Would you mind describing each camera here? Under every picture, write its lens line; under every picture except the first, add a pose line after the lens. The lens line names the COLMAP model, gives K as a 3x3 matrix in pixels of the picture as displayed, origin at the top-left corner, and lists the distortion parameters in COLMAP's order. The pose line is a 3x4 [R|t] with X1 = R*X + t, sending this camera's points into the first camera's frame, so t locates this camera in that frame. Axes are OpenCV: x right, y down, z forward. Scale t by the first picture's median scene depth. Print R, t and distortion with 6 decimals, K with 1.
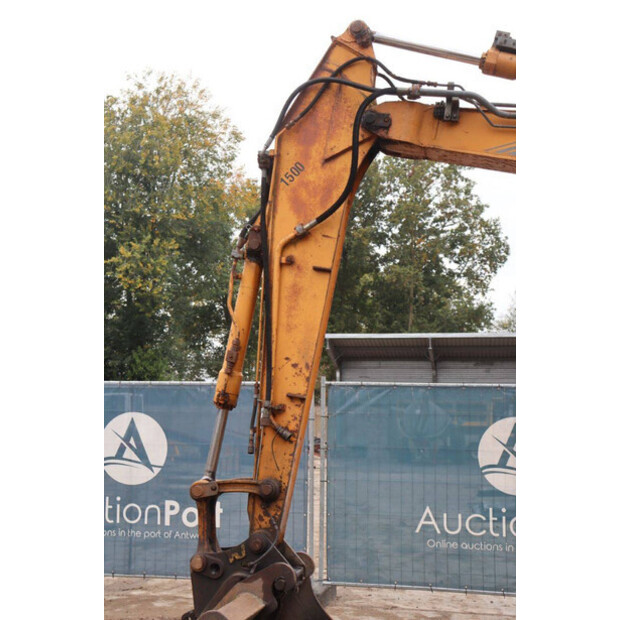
lens RADIAL K [[922.8, 0, 313.2], [0, 922.8, 307.1], [0, 0, 1]] dist [0.107959, 0.000000]
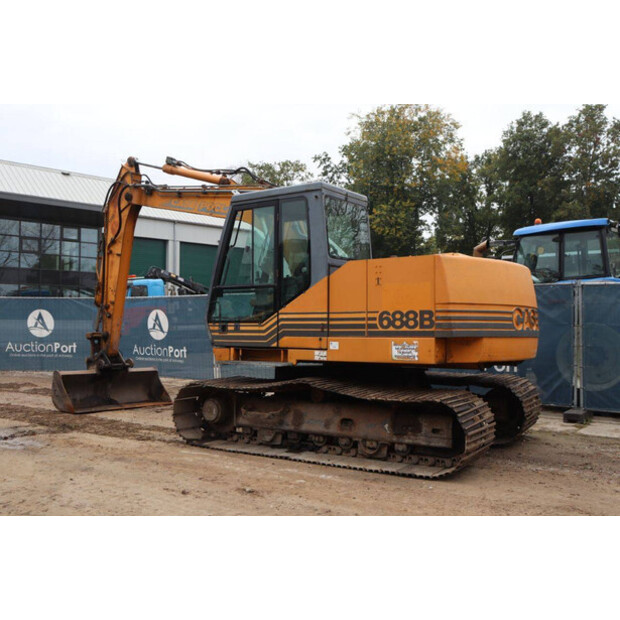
lens RADIAL K [[631.3, 0, 306.3], [0, 631.3, 310.0], [0, 0, 1]] dist [-0.032828, 0.000000]
pose [[0.910400, -0.020054, -0.413243, 1.222735], [0.064971, 0.993362, 0.094929, -0.017829], [0.408596, -0.113272, 0.905659, -0.433466]]
